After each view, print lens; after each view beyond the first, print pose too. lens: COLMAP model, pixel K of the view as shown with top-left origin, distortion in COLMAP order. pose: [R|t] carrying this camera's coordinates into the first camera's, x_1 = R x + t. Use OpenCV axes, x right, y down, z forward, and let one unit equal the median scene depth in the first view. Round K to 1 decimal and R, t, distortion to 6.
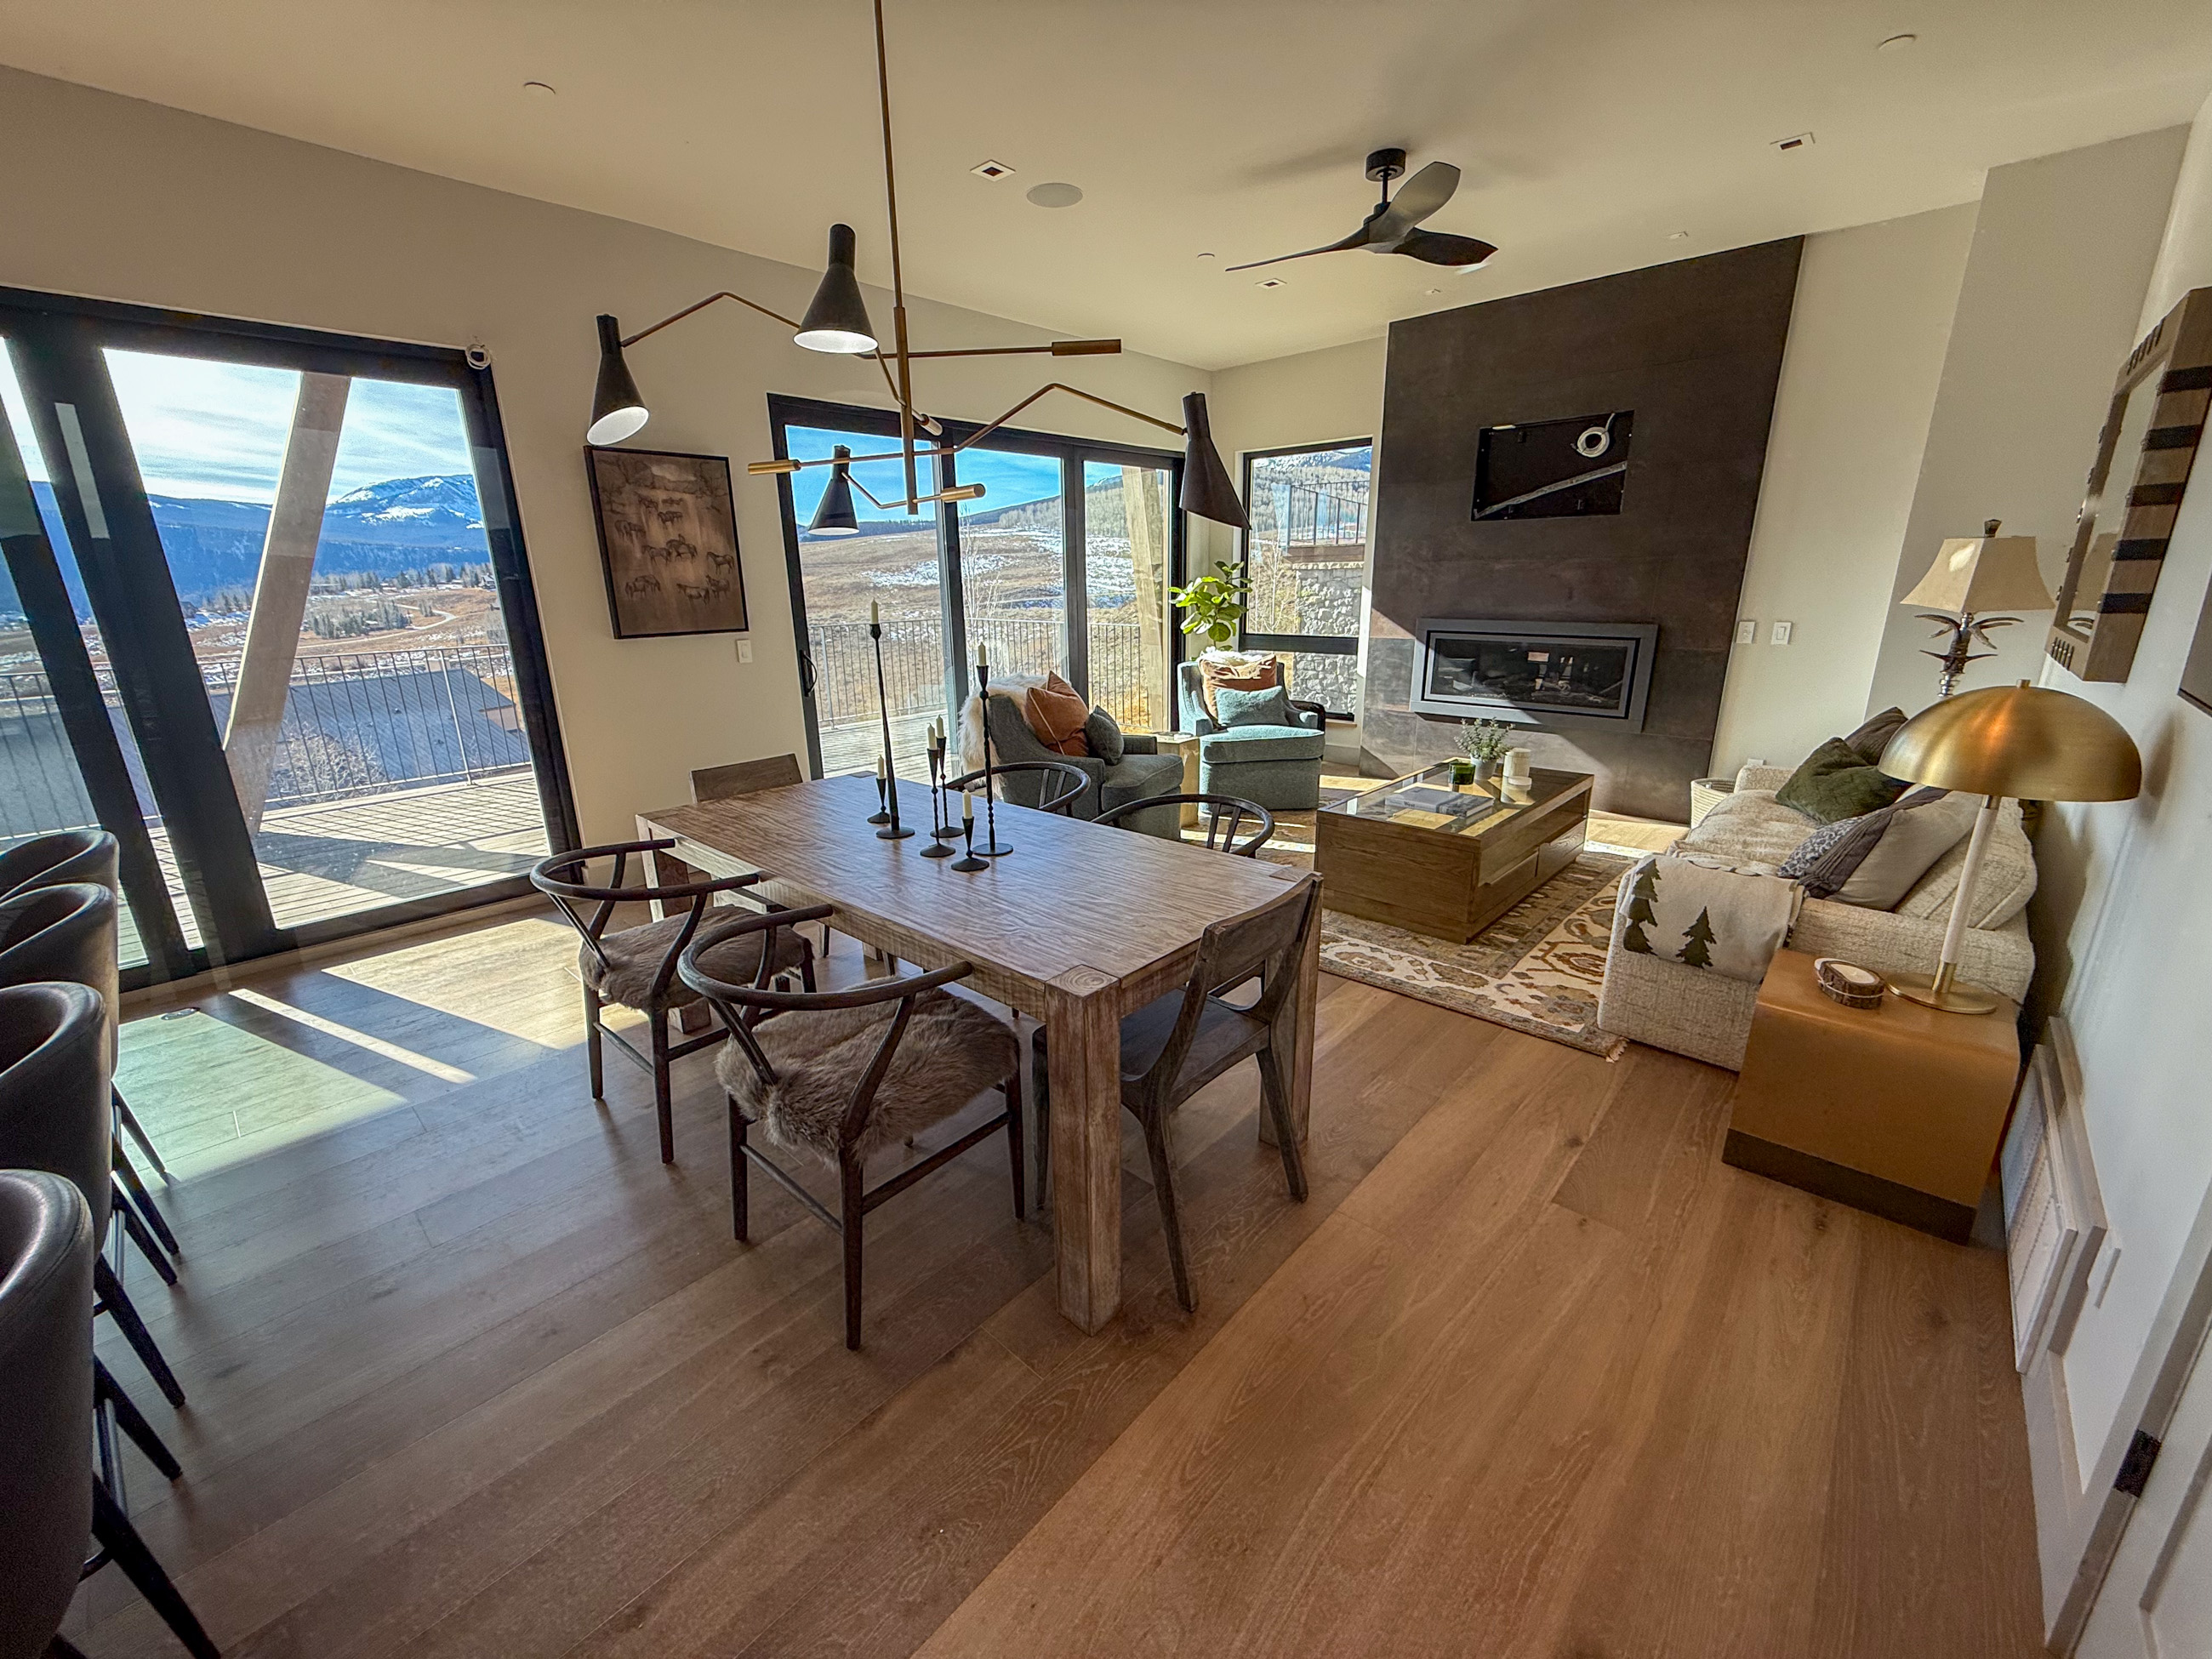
lens RADIAL K [[881.7, 0, 1106.2], [0, 881.7, 820.8], [0, 0, 1]] dist [0.001293, -0.000108]
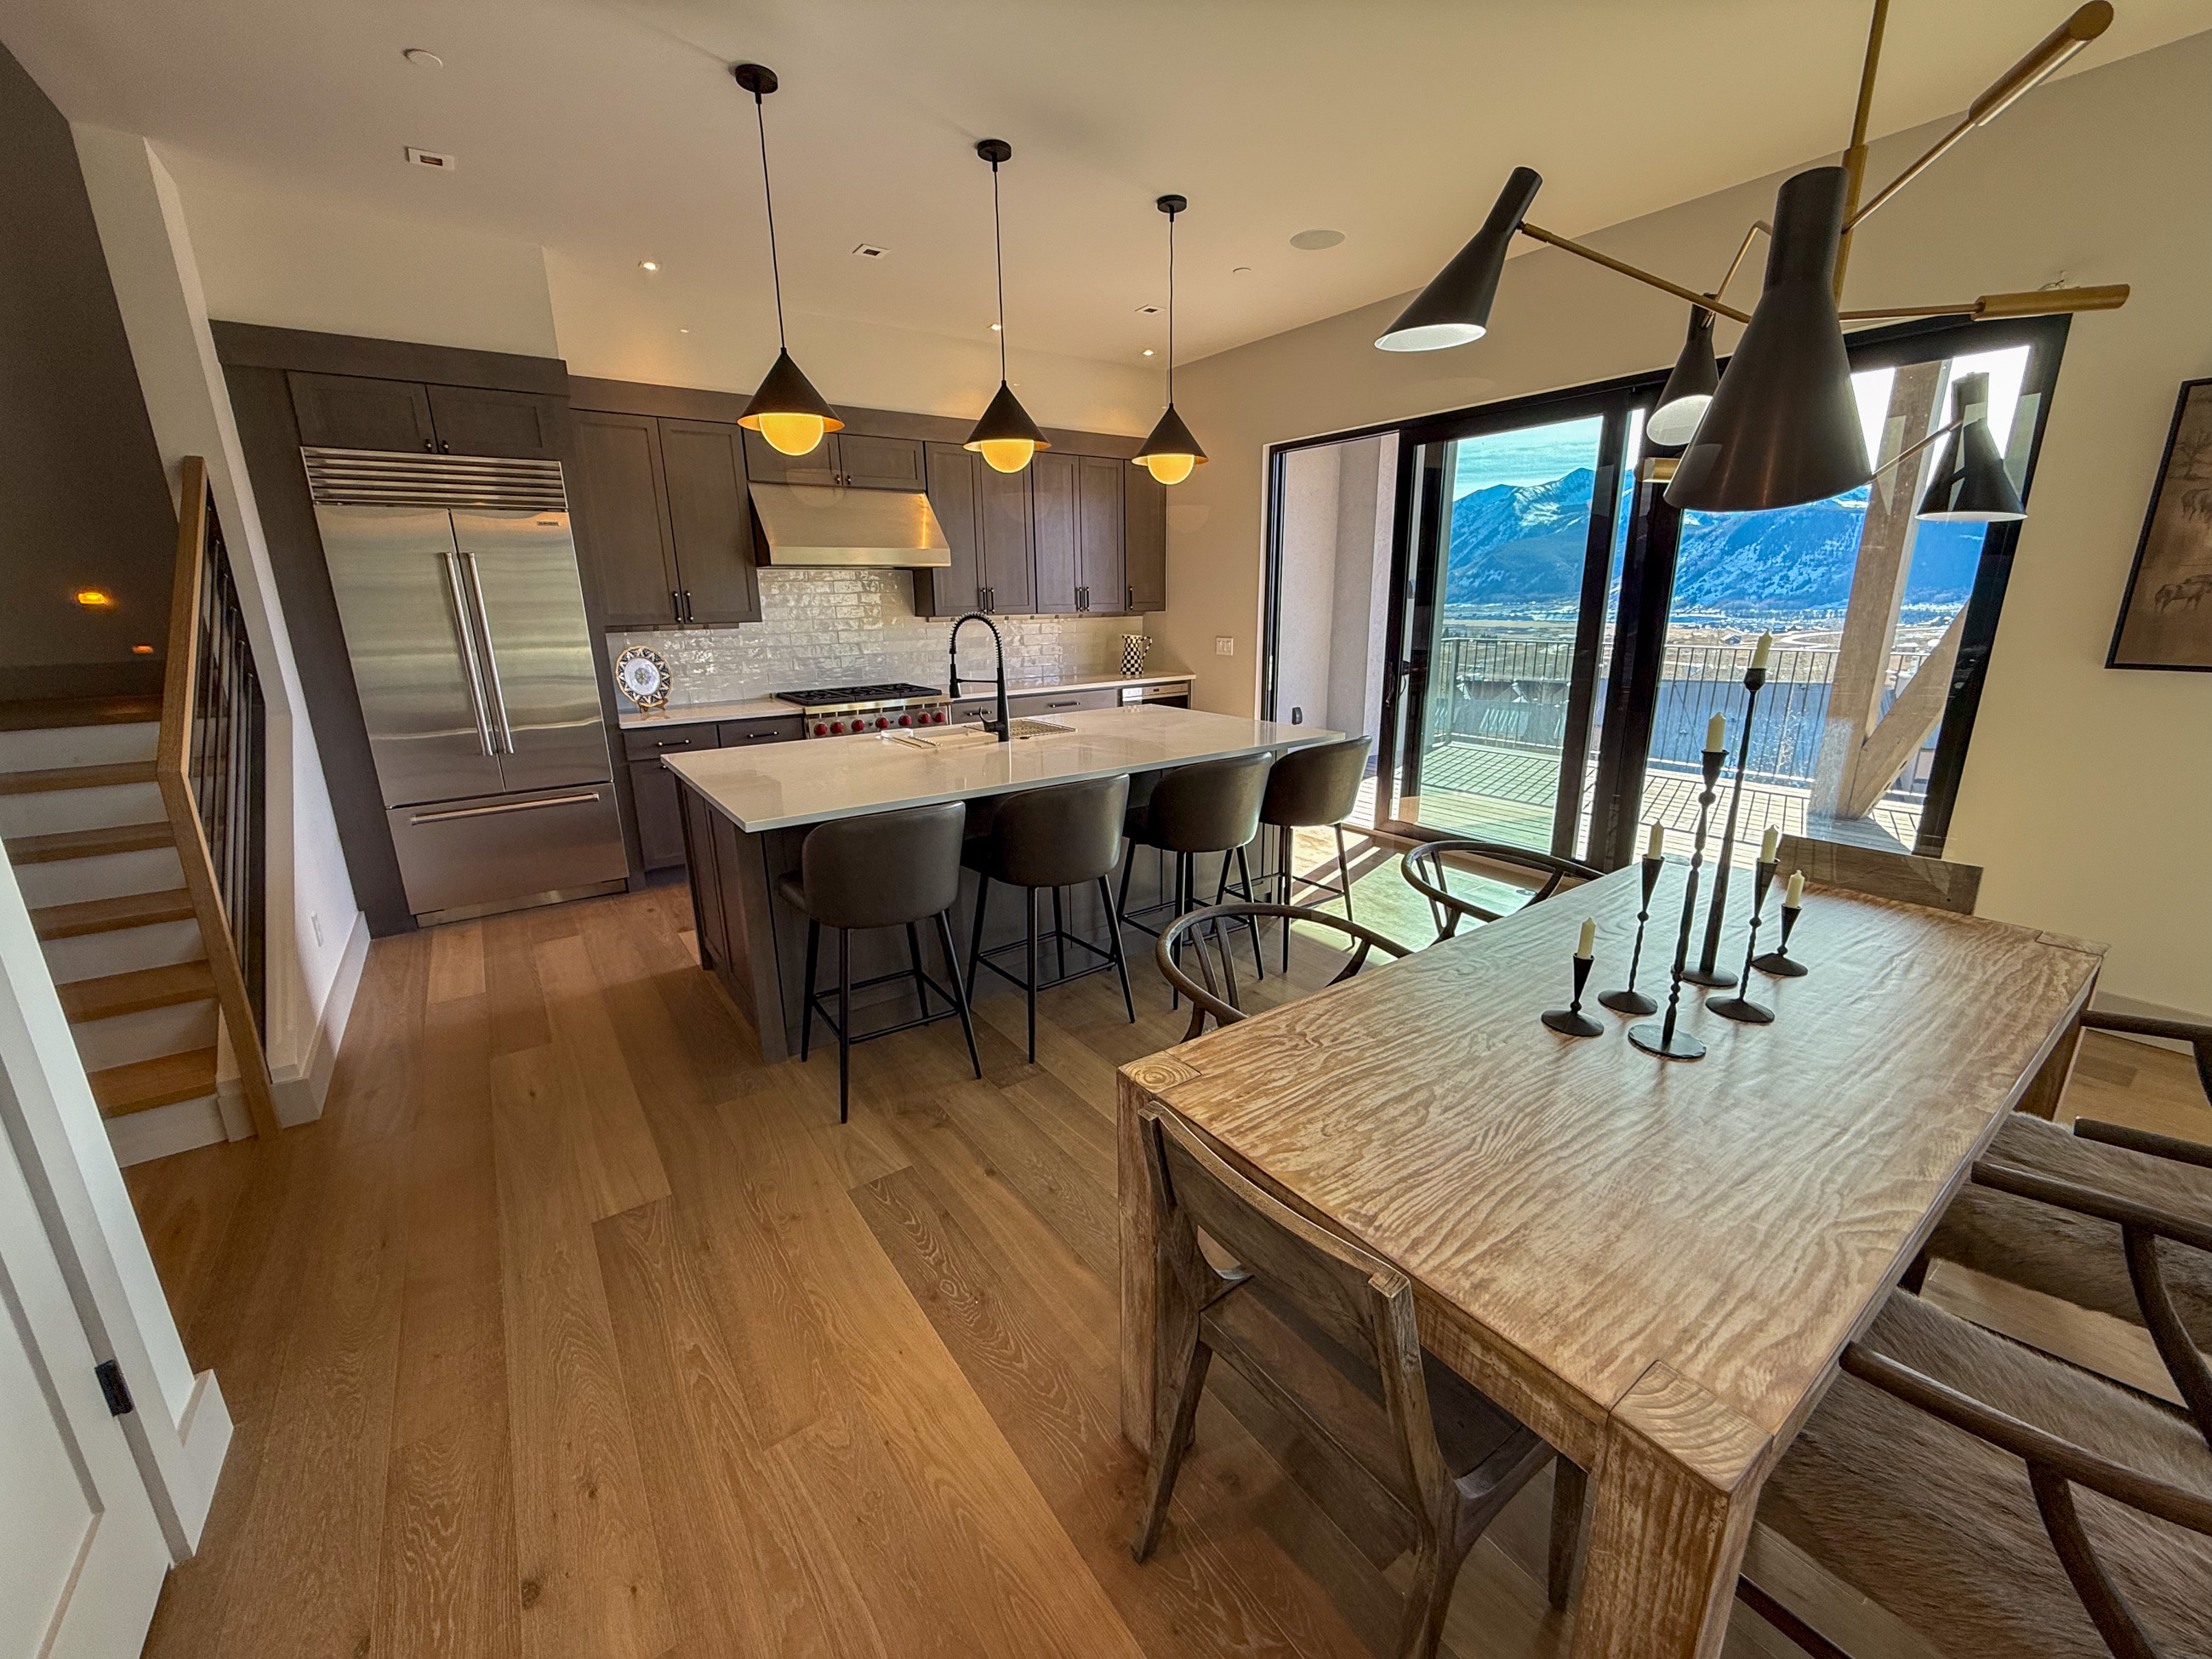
lens RADIAL K [[881.7, 0, 1106.5], [0, 881.7, 830.1], [0, 0, 1]] dist [0.001293, -0.000108]
pose [[-0.204475, 0.271206, -0.940552, 0.591502], [-0.247800, 0.915214, 0.317771, -0.241262], [0.946987, 0.298045, -0.119934, 0.795168]]
